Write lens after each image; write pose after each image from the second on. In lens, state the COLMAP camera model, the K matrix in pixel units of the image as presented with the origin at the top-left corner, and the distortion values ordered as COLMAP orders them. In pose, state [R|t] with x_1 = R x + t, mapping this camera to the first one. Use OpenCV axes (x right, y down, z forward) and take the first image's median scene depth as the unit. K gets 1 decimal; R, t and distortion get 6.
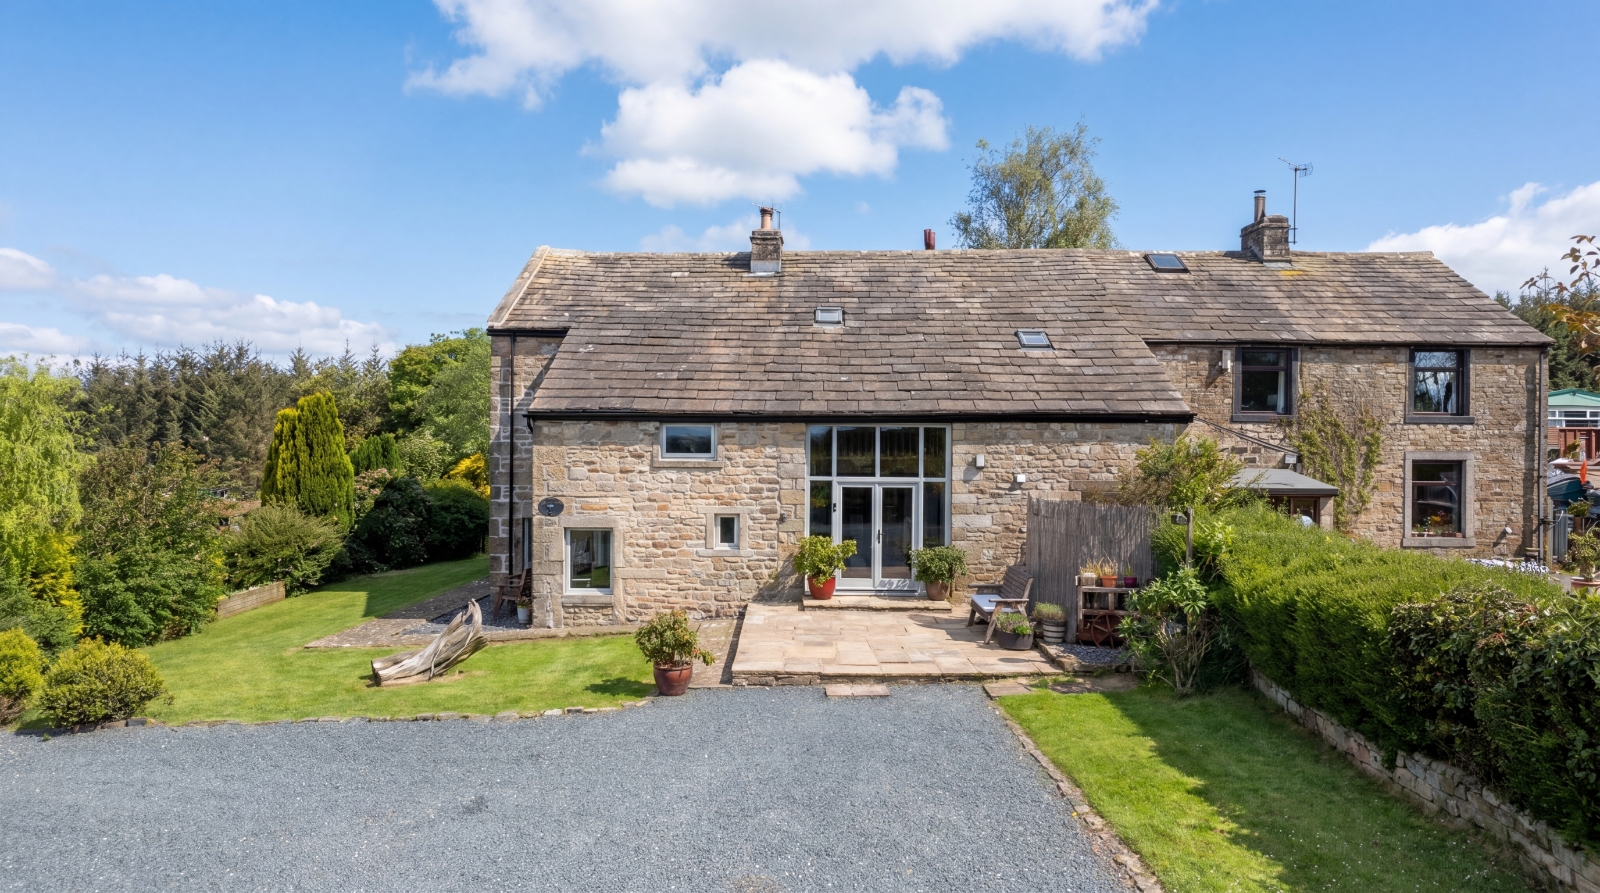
lens RADIAL K [[1152.9, 0, 796.7], [0, 1152.9, 452.9], [0, 0, 1]] dist [-0.007491, -0.000962]
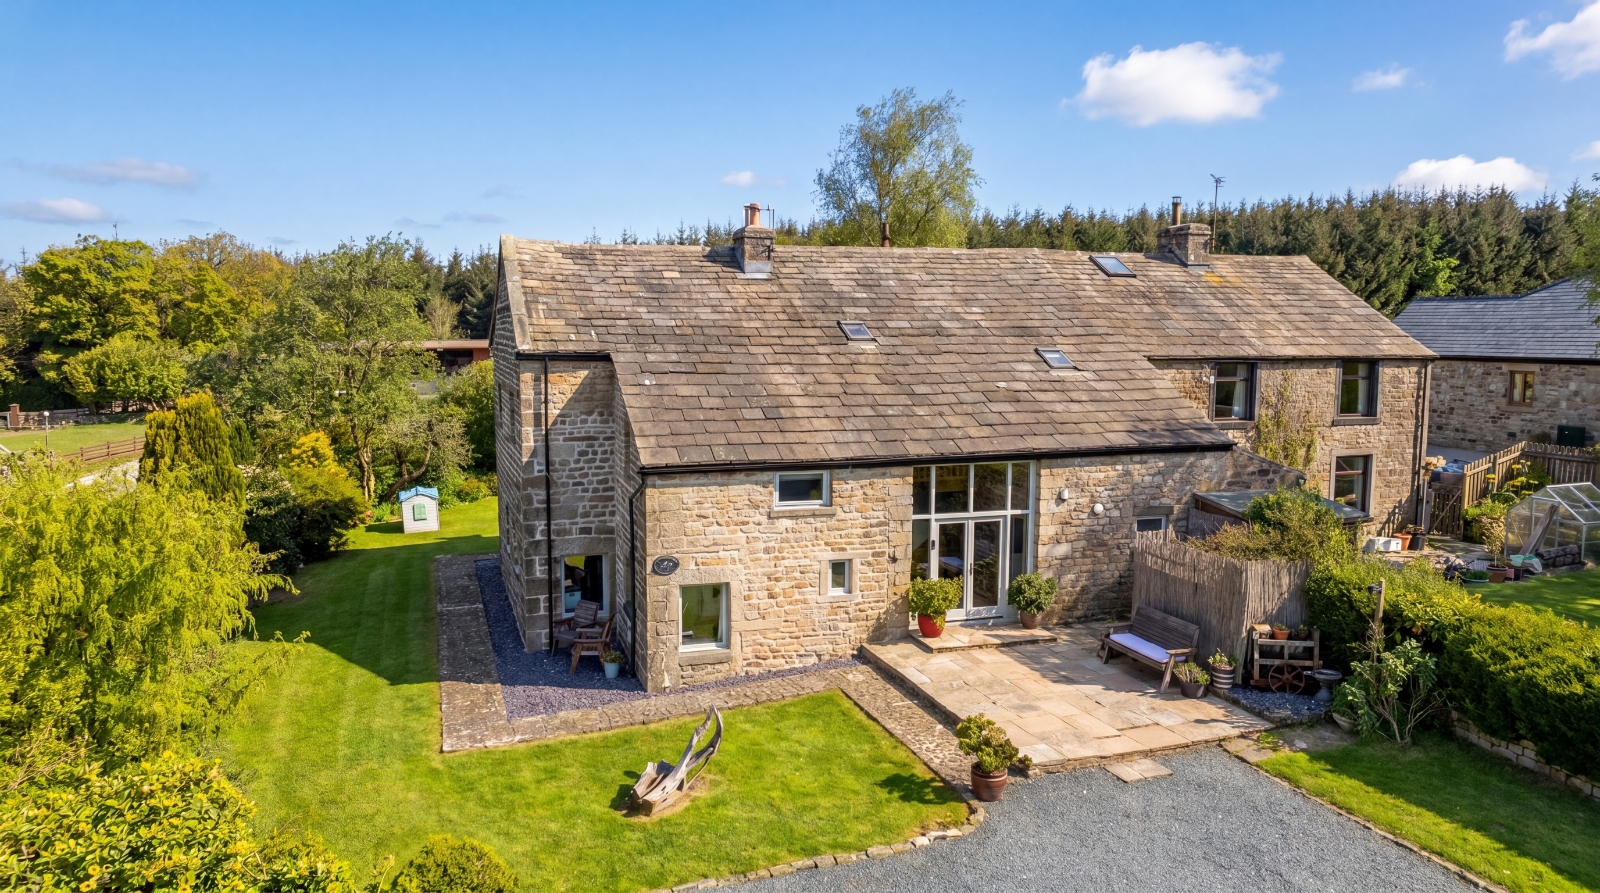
lens RADIAL K [[1152.9, 0, 814.9], [0, 1152.9, 440.9], [0, 0, 1]] dist [-0.007491, -0.000962]
pose [[0.946333, -0.039516, 0.320767, -0.393795], [0.007193, 0.994826, 0.101335, -0.149510], [-0.323112, -0.093589, 0.941722, 0.073472]]
